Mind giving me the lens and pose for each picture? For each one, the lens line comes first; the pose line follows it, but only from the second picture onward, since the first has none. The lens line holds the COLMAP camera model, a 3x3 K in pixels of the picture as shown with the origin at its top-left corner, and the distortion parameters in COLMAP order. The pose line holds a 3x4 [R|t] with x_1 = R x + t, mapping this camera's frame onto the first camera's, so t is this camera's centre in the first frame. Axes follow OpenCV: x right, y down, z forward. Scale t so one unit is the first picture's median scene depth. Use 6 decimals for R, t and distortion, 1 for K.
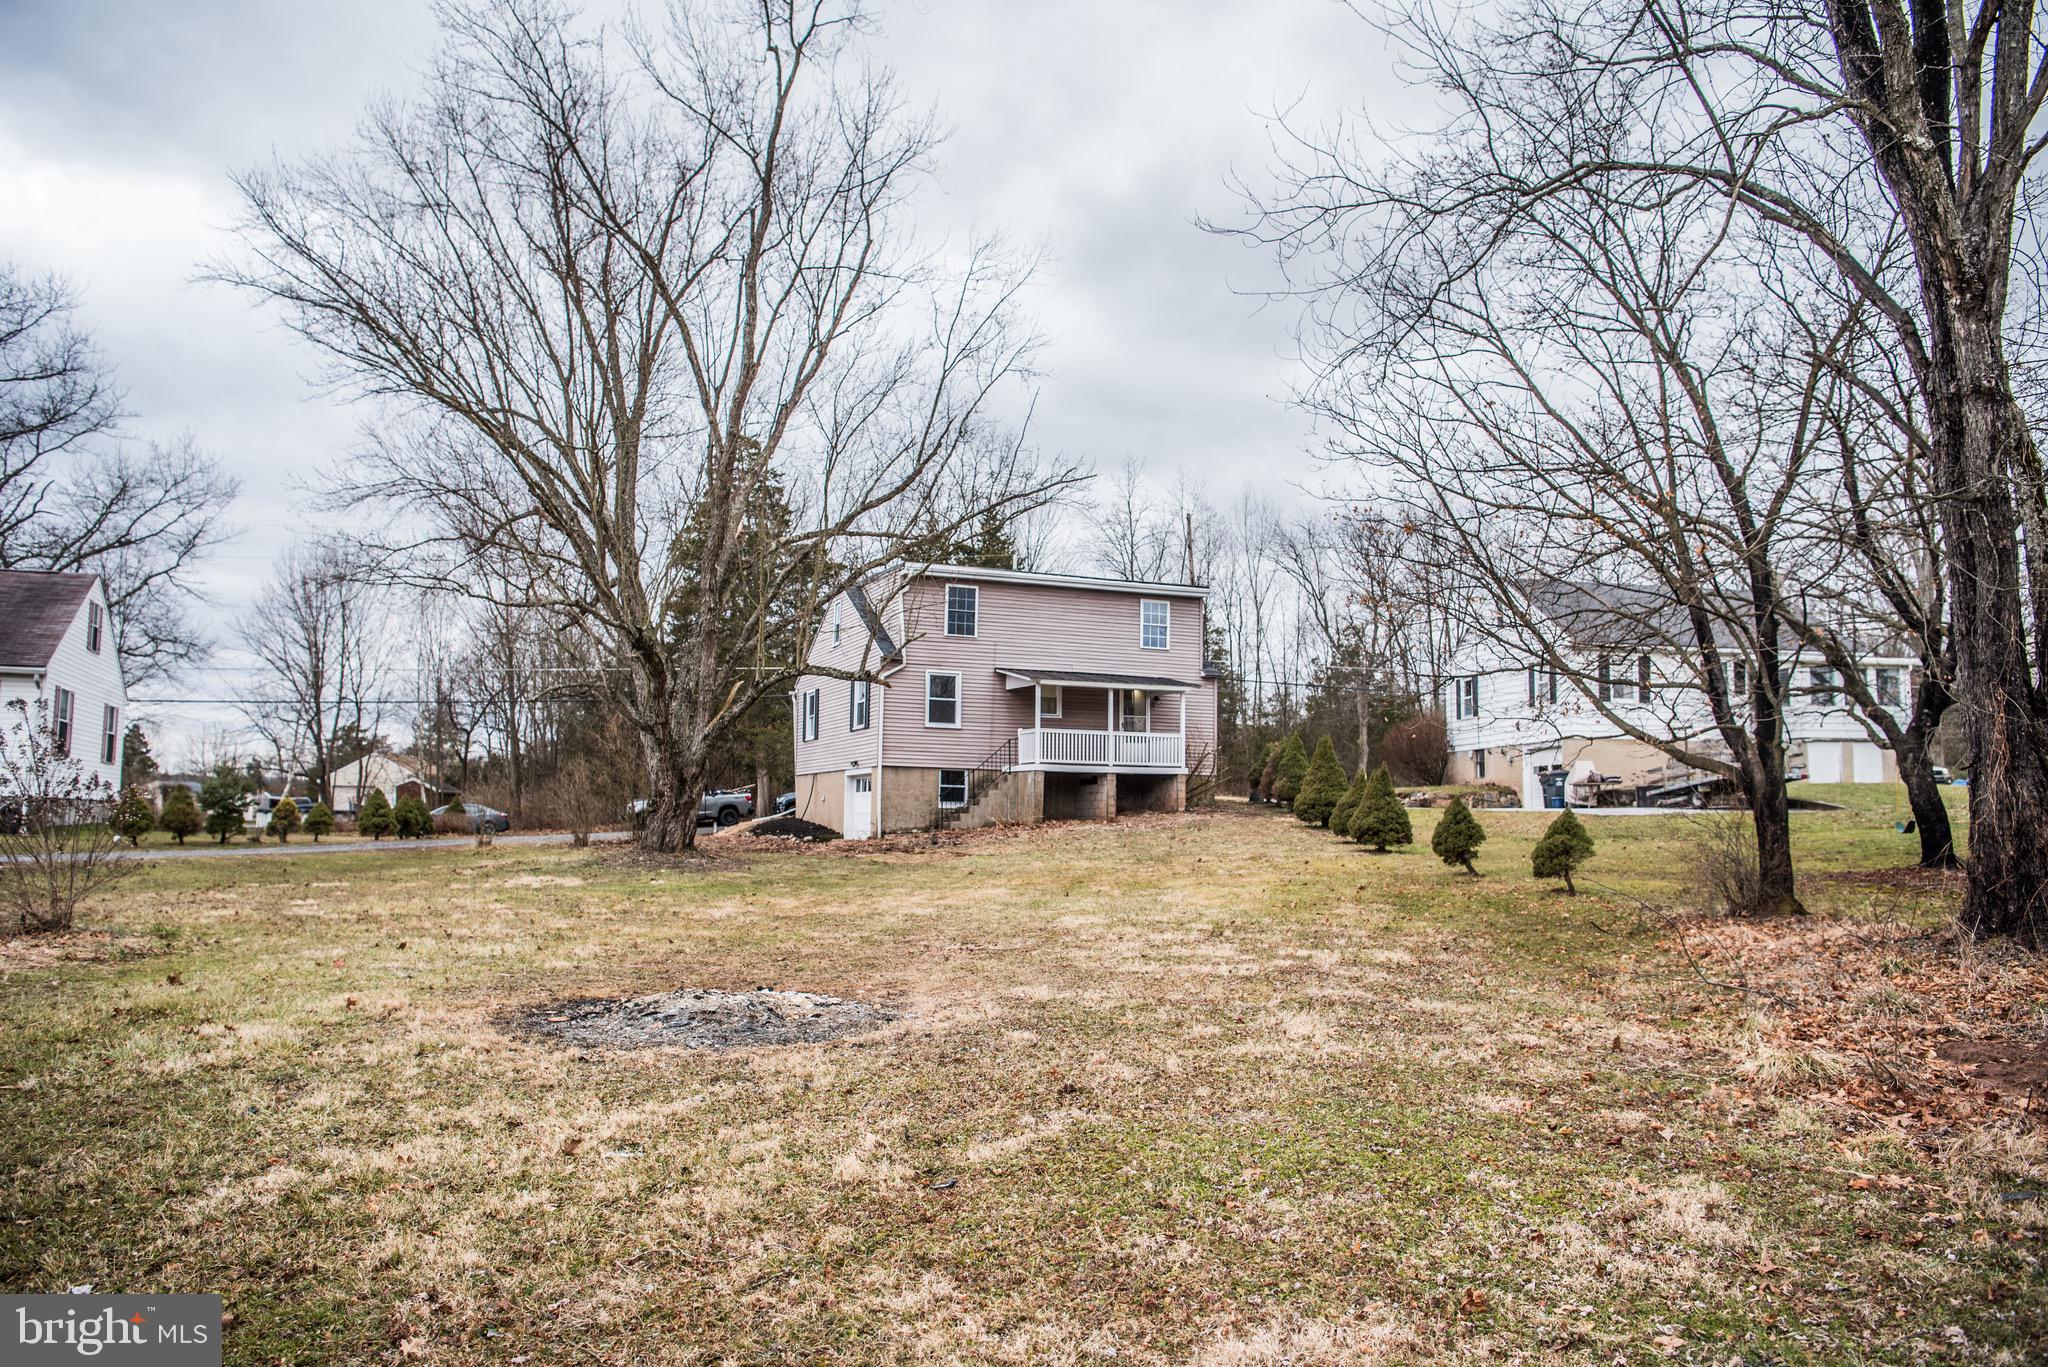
lens RADIAL K [[1410.5, 0, 1025.0], [0, 1410.5, 692.1], [0, 0, 1]] dist [-0.065082, 0.004538]
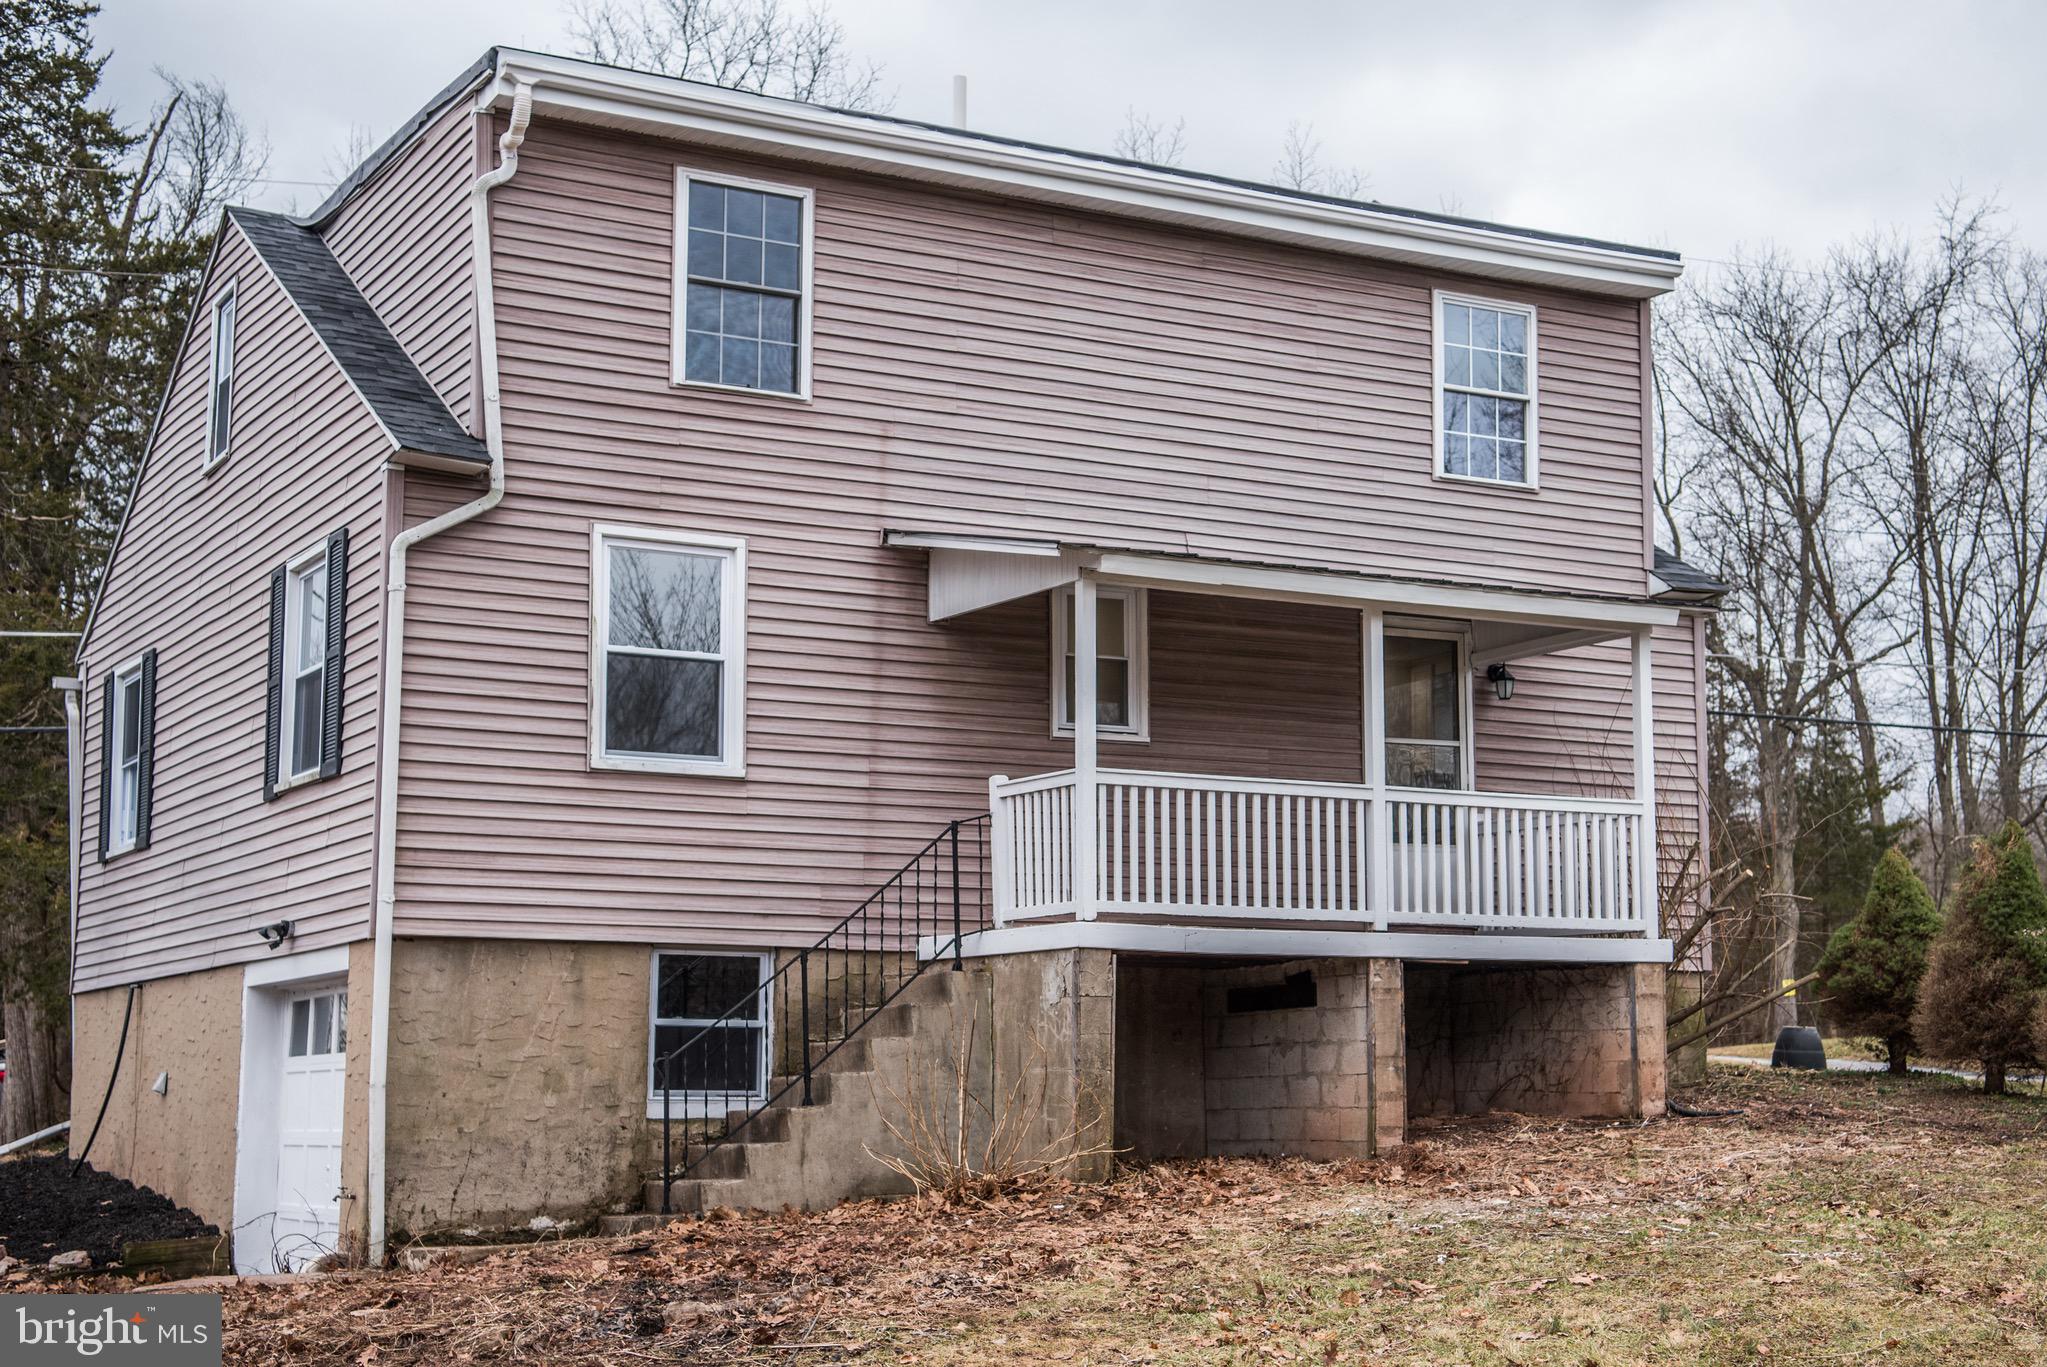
lens RADIAL K [[2994.4, 0, 1173.5], [0, 2994.4, 751.5], [0, 0, 1]] dist [0.073965, 0.025966]
pose [[0.991486, -0.000894, 0.130210, -0.039465], [0.004010, 0.999712, -0.023663, 0.033648], [-0.130152, 0.023984, 0.991204, 0.492674]]
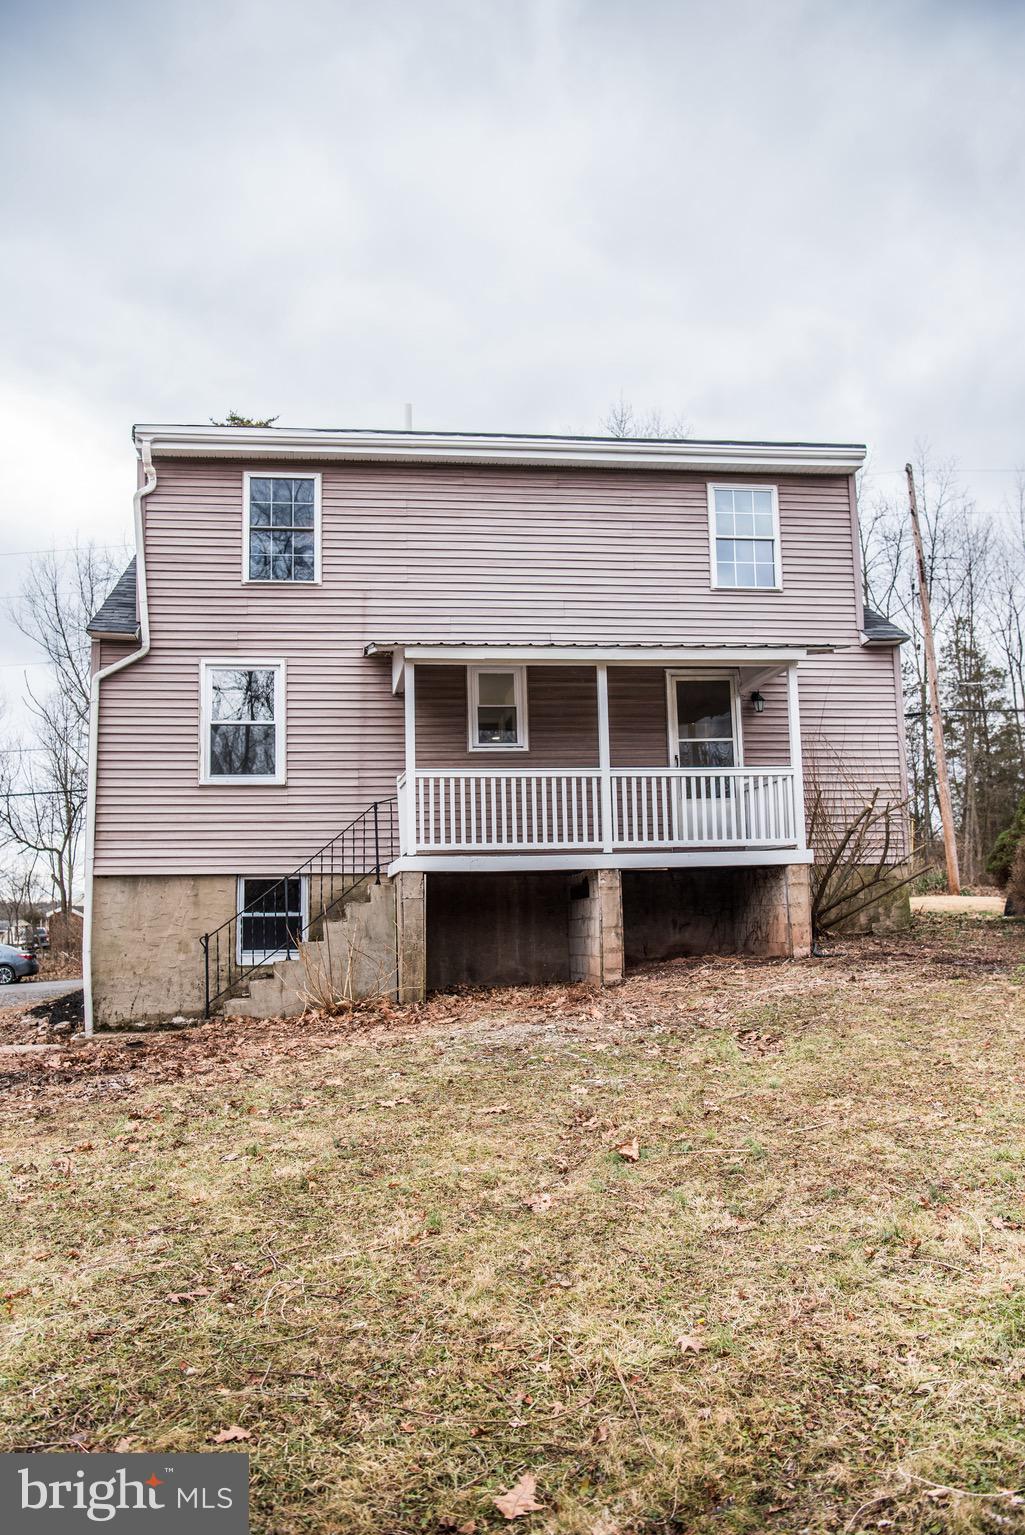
lens RADIAL K [[1286.2, 0, 512.5], [0, 1286.2, 767.5], [0, 0, 1]] dist [-0.056300, -0.000470]
pose [[0.965943, -0.065232, -0.250399, 0.126951], [0.058626, 0.997709, -0.033759, 0.038343], [0.252028, 0.017929, 0.967554, 0.623867]]
